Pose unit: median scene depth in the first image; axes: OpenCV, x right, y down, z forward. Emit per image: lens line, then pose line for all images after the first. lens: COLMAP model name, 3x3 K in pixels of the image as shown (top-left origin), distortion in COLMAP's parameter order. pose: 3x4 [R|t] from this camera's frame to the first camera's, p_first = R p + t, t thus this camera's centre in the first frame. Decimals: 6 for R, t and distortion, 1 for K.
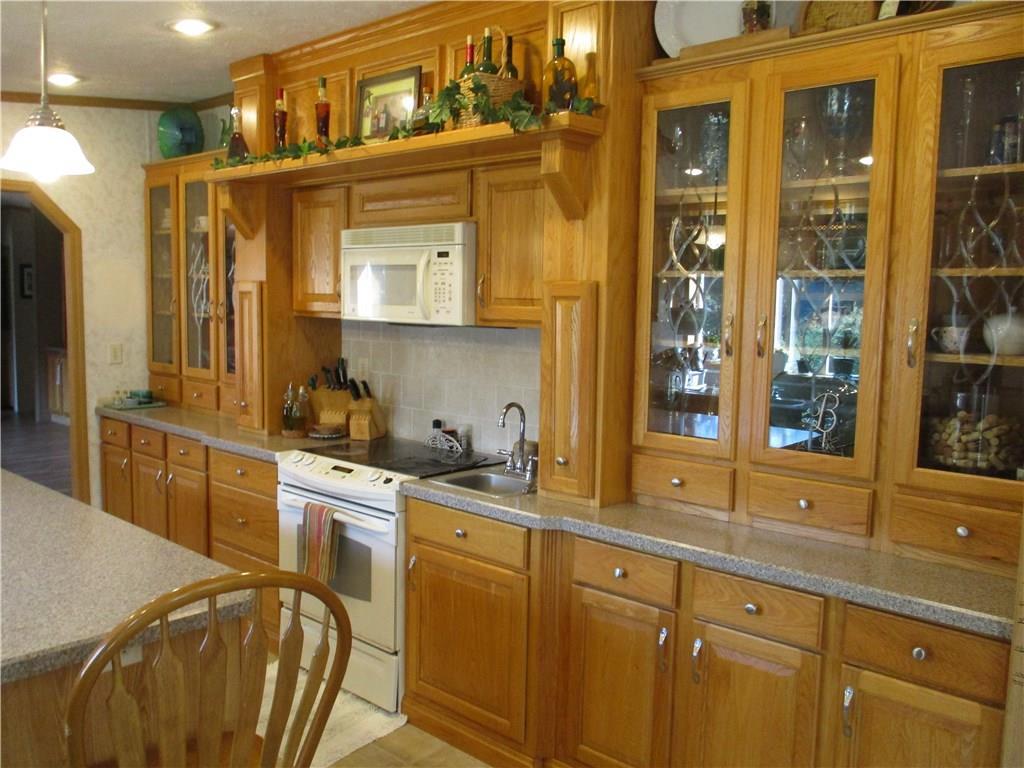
lens RADIAL K [[854.2, 0, 509.5], [0, 854.2, 391.0], [0, 0, 1]] dist [-0.035147, 0.002979]
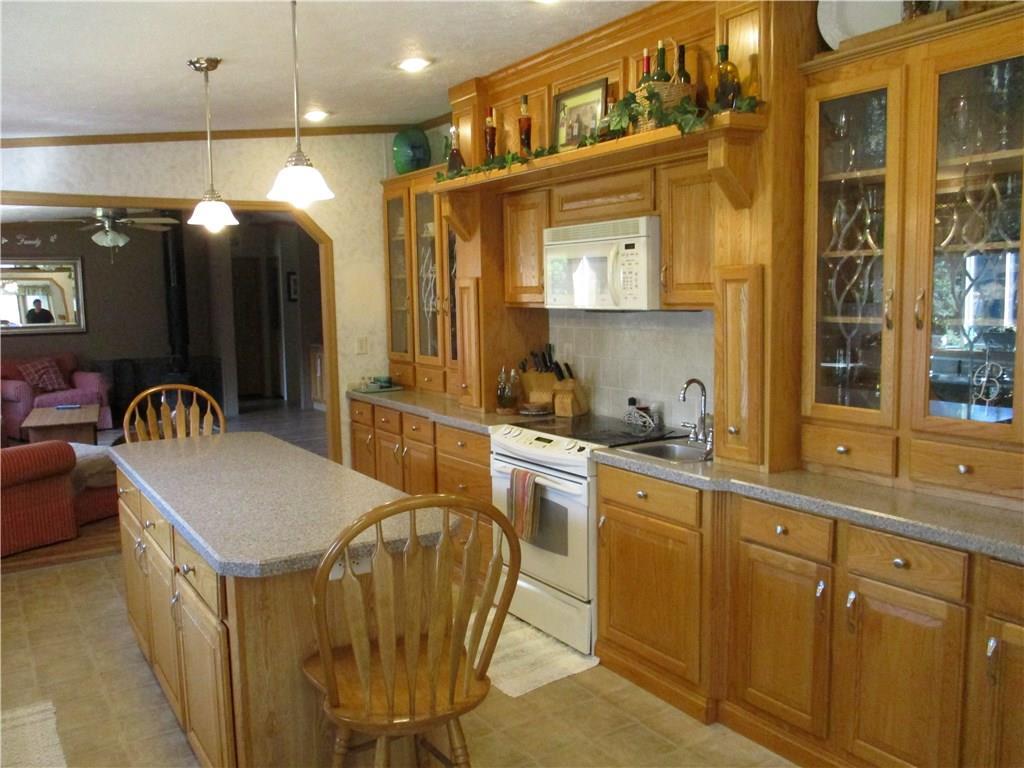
lens RADIAL K [[854.2, 0, 509.5], [0, 854.2, 391.0], [0, 0, 1]] dist [-0.035147, 0.002979]
pose [[0.962918, -0.007761, -0.269683, 0.071854], [0.010193, 0.999919, 0.007620, 0.018556], [0.269602, -0.010086, 0.962919, -0.114507]]
